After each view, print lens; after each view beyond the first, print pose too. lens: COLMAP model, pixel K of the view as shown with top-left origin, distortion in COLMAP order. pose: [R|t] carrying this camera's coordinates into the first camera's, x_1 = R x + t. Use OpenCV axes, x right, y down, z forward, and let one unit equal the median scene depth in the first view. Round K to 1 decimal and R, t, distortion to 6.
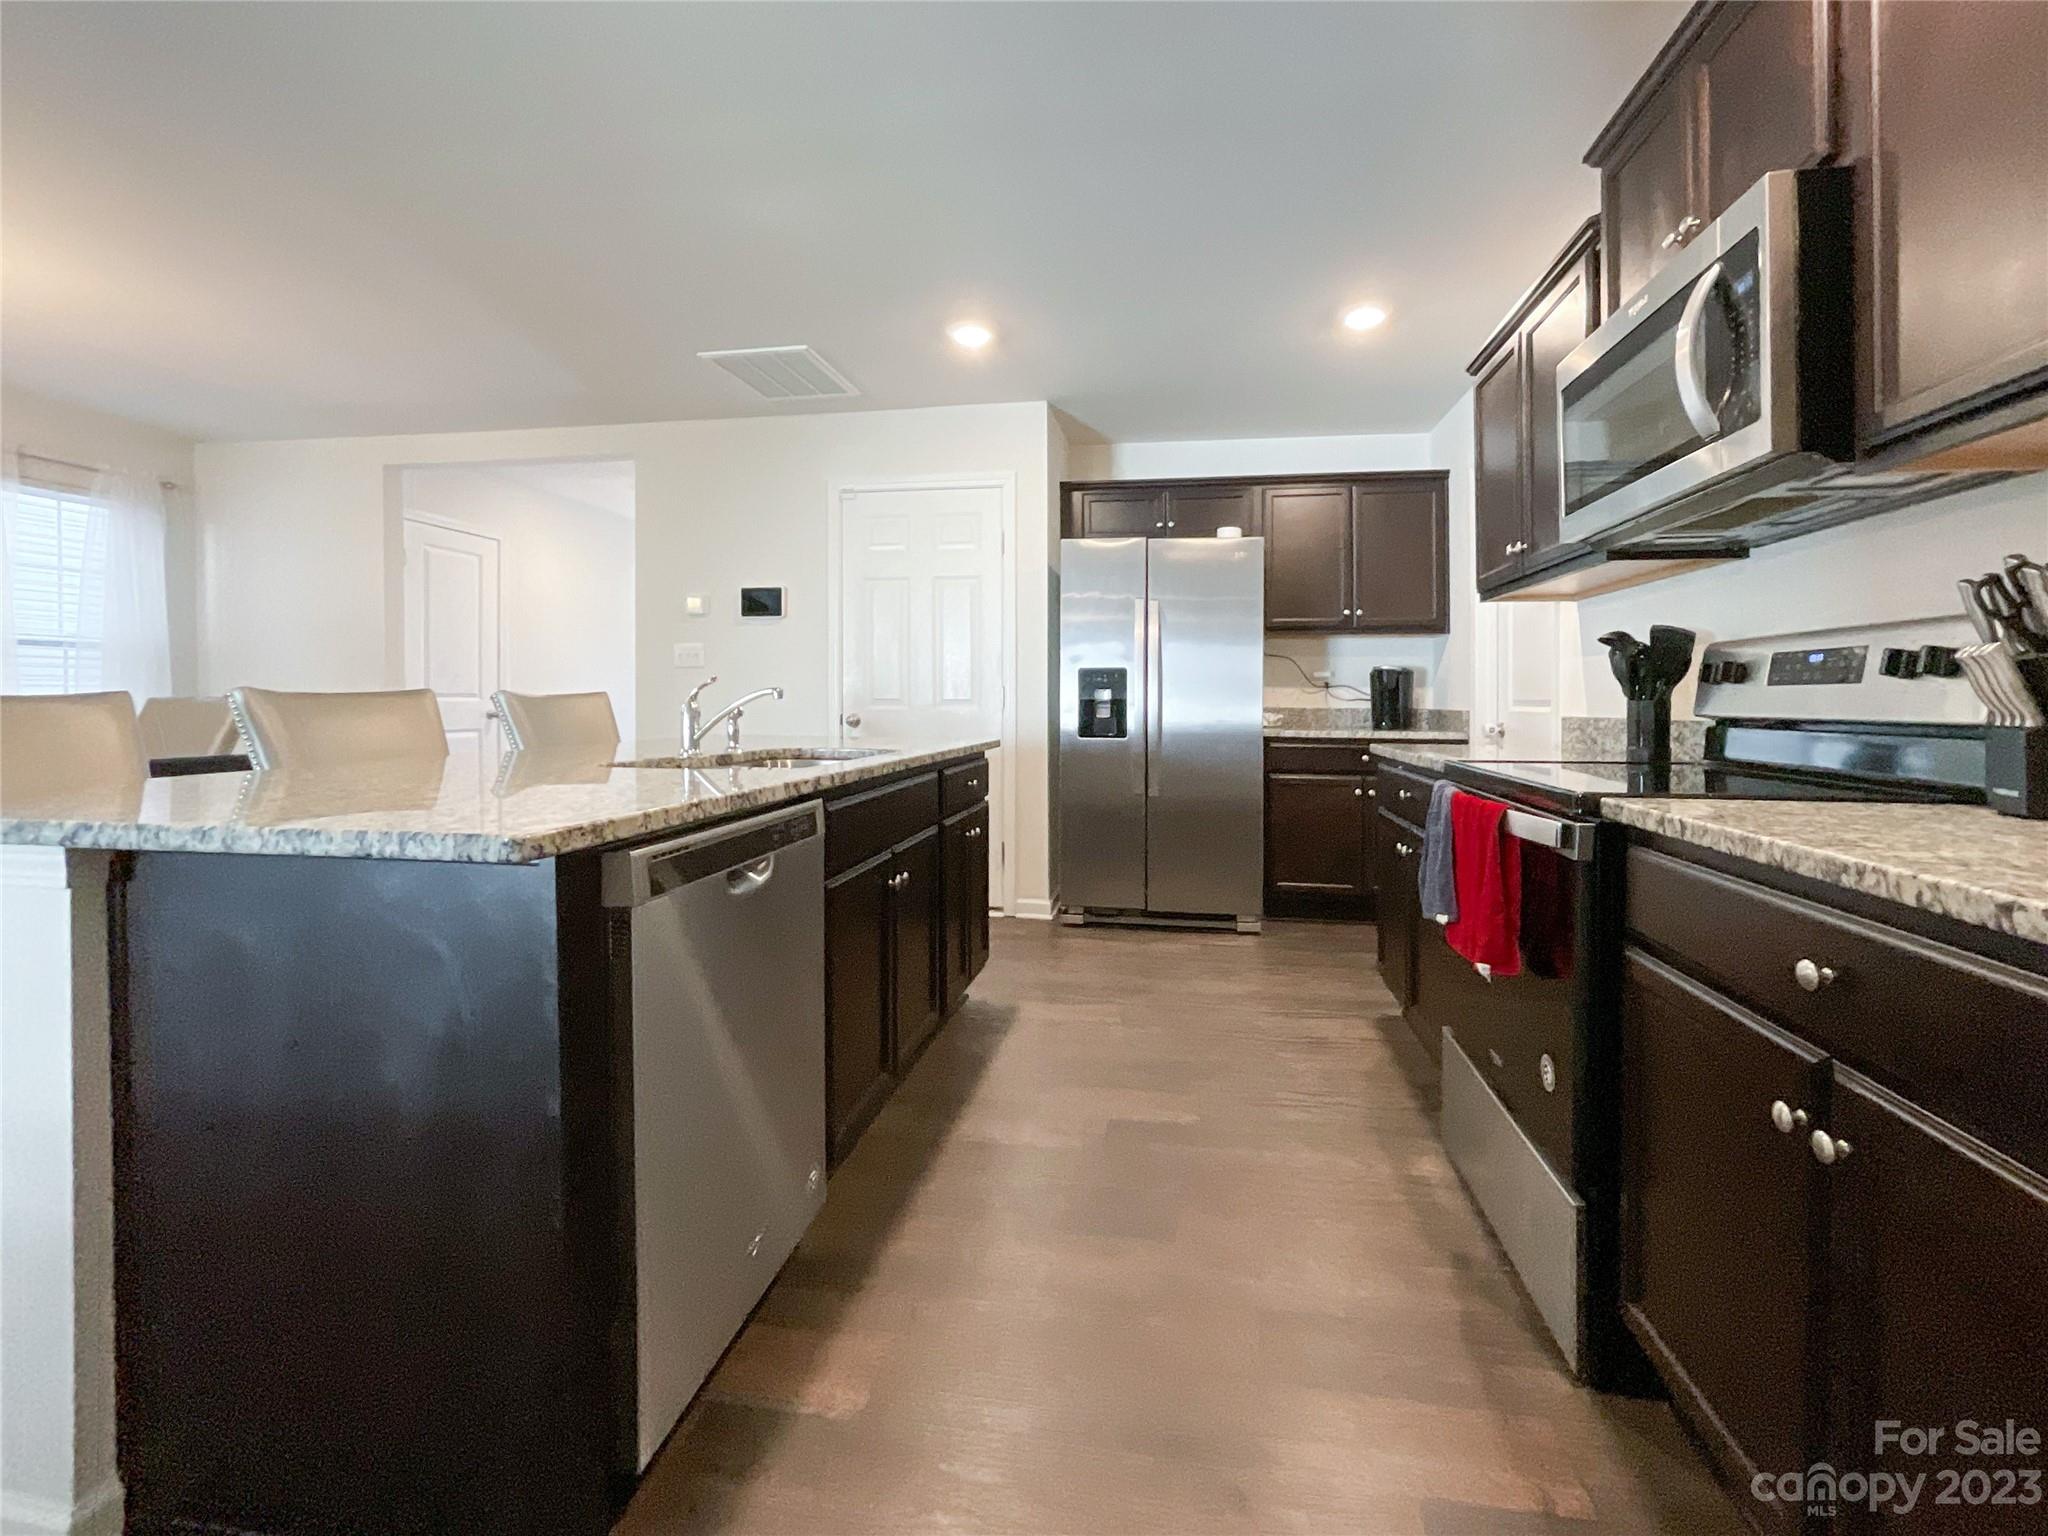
lens RADIAL K [[887.4, 0, 1042.7], [0, 887.4, 708.8], [0, 0, 1]] dist [-0.001004, 0.000812]
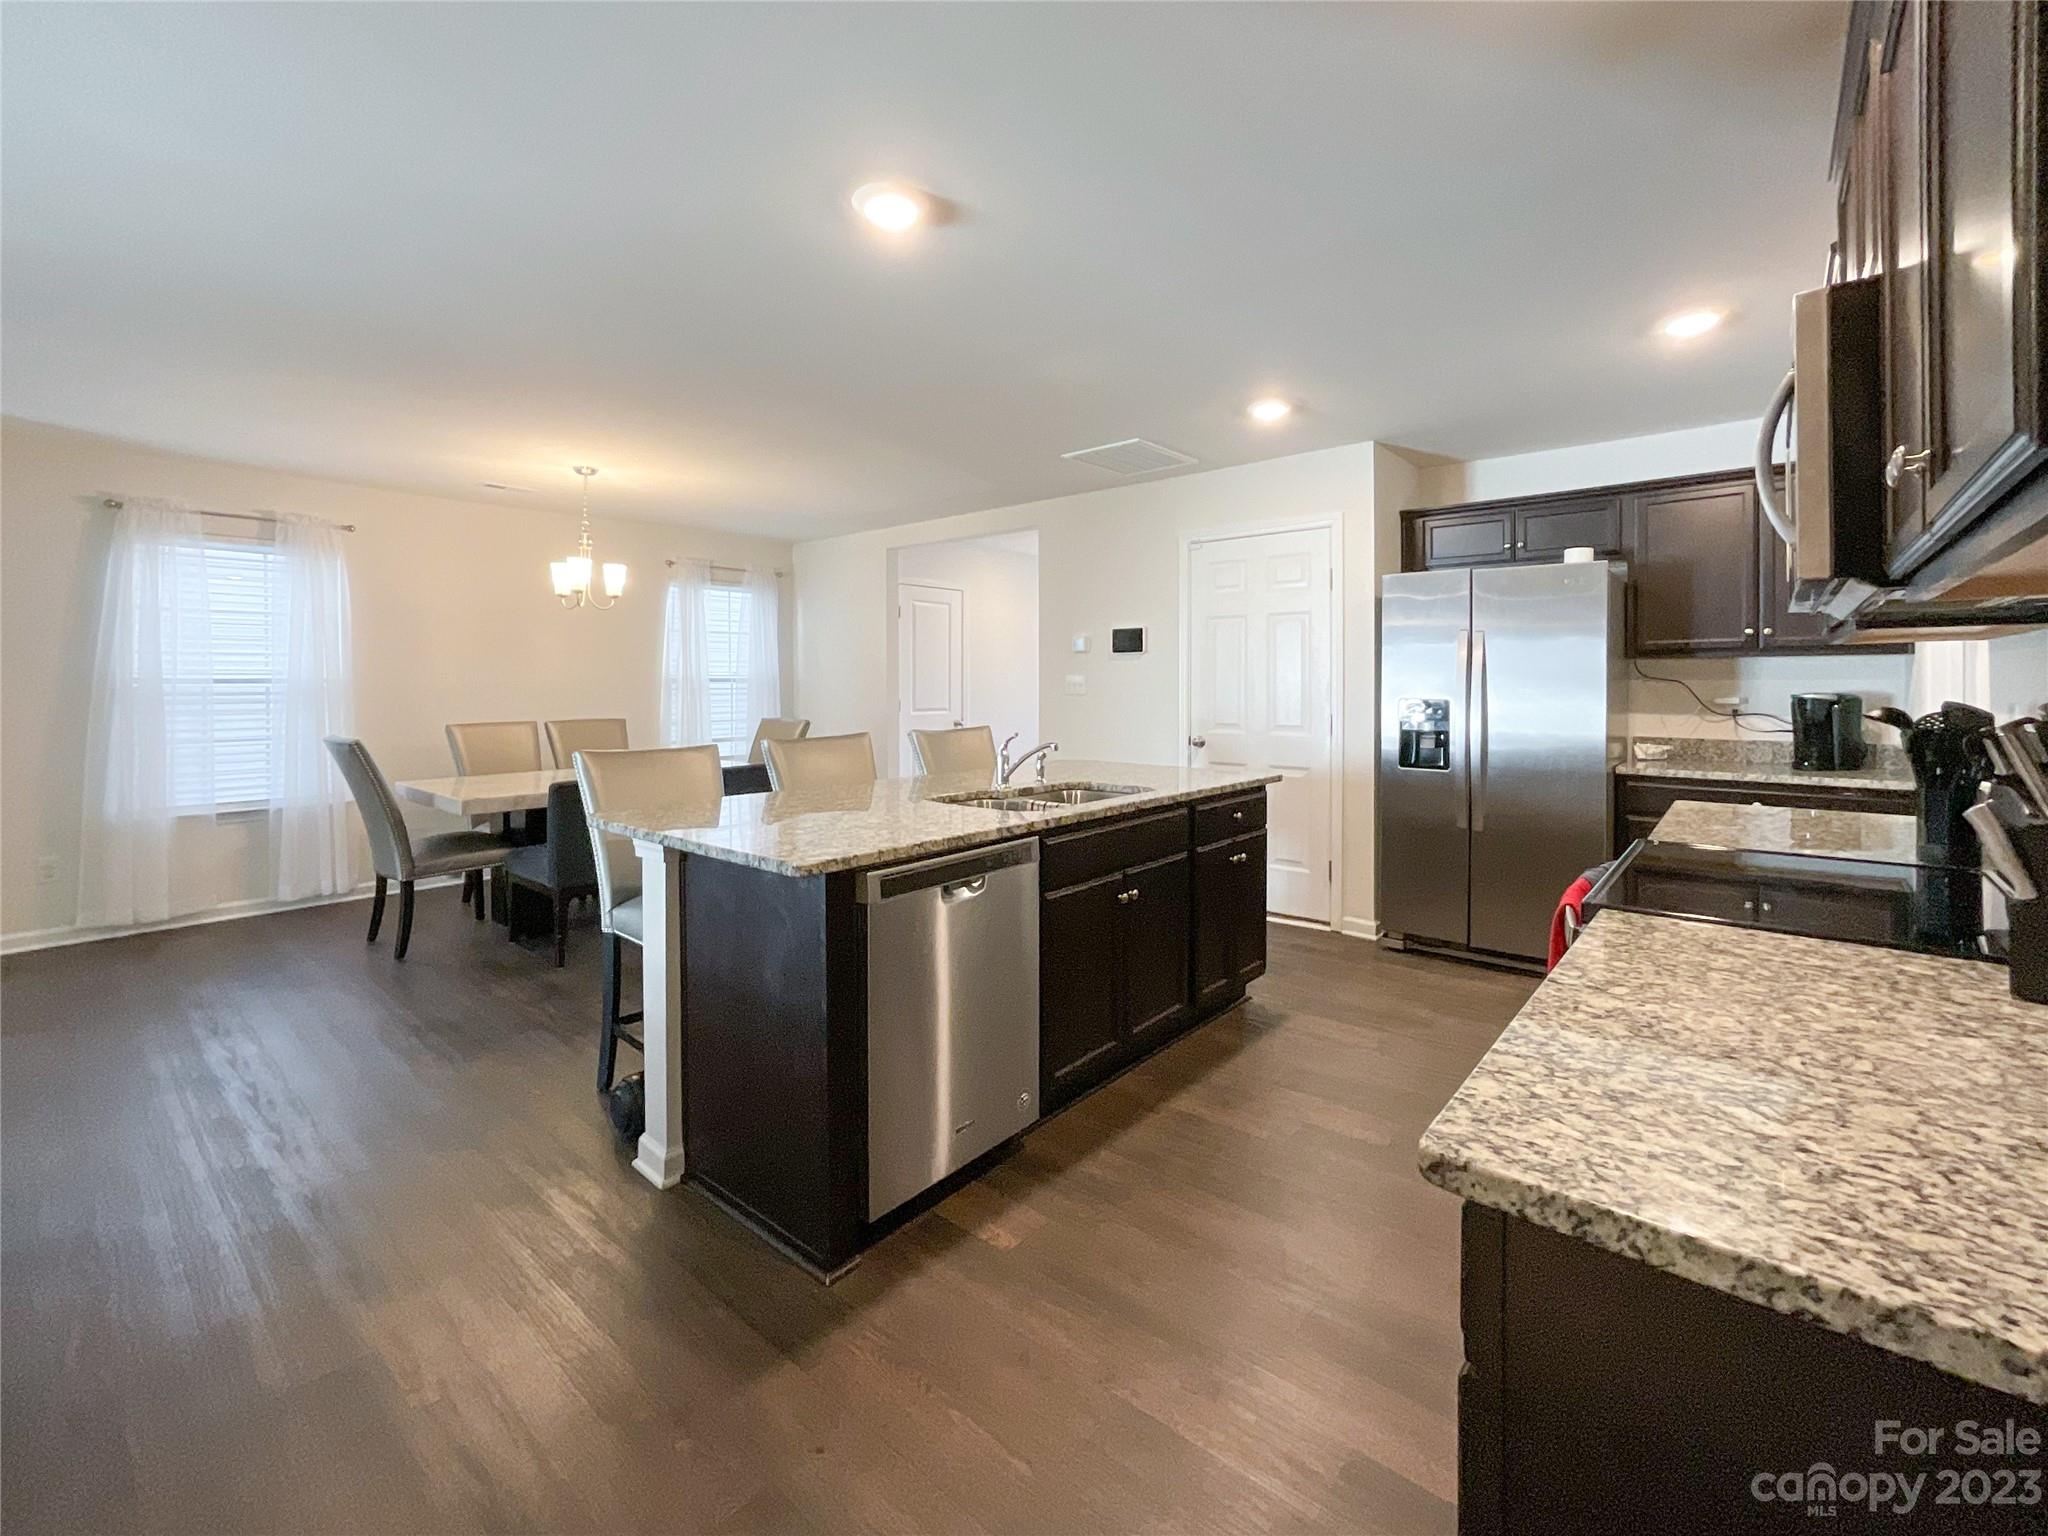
lens RADIAL K [[878.2, 0, 1027.0], [0, 878.2, 683.9], [0, 0, 1]] dist [-0.002245, 0.000551]
pose [[0.856626, -0.006590, -0.515895, 0.197914], [0.001688, 0.999949, -0.009969, -0.055242], [0.515934, 0.007669, 0.856594, -0.096178]]
